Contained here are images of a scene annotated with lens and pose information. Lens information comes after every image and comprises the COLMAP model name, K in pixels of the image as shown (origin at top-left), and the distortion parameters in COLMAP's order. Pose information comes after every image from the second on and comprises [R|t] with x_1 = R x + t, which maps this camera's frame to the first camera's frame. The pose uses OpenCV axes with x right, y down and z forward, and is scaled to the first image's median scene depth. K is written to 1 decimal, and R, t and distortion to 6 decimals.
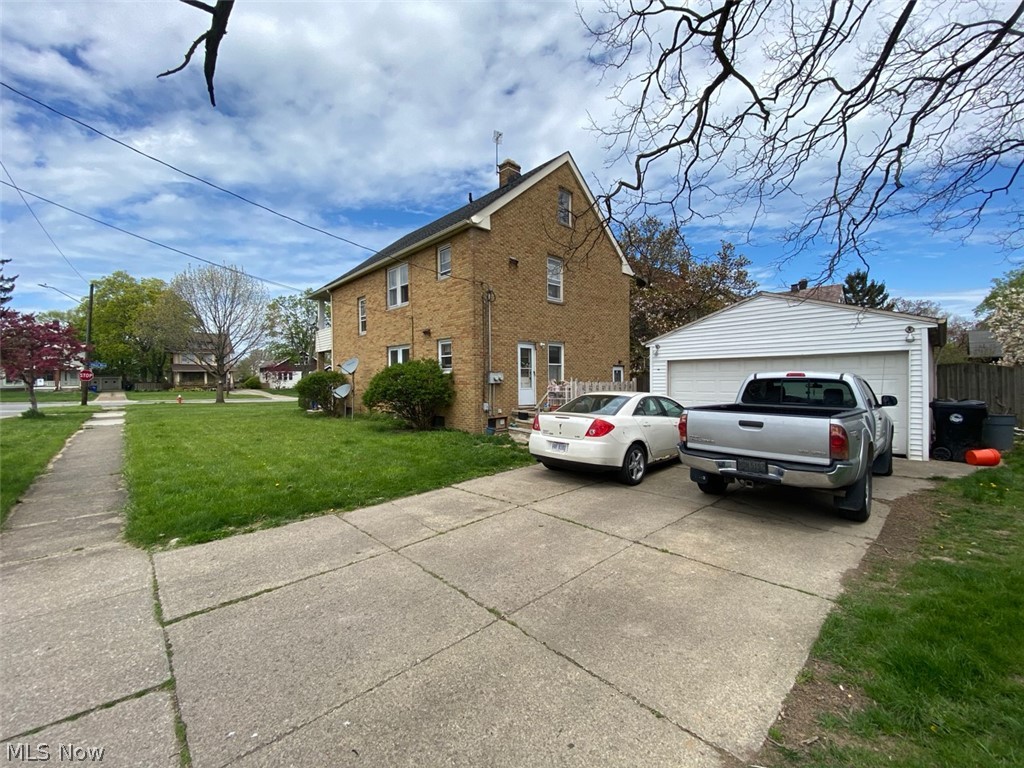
lens RADIAL K [[412.1, 0, 510.2], [0, 412.1, 382.4], [0, 0, 1]] dist [0.002239, -0.013945]
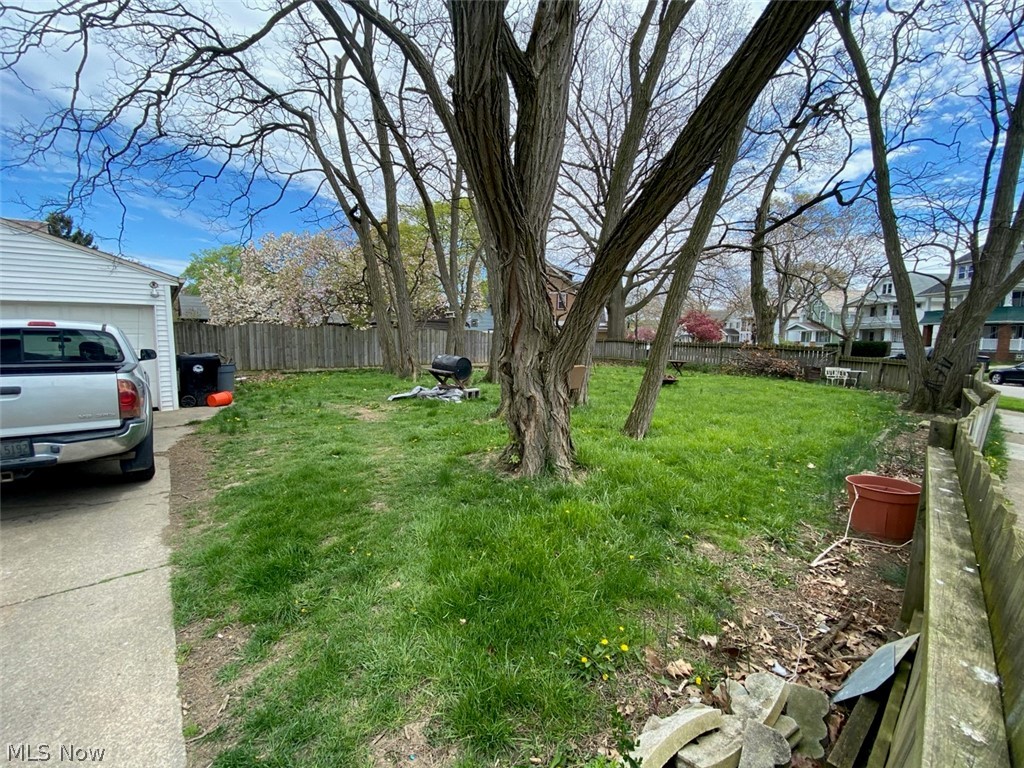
lens RADIAL K [[412.1, 0, 510.2], [0, 412.1, 382.4], [0, 0, 1]] dist [0.002239, -0.013945]
pose [[0.042155, -0.095628, 0.994524, -0.048422], [-0.006427, 0.995362, 0.095981, 0.020032], [-0.999090, -0.010438, 0.041345, 0.141710]]
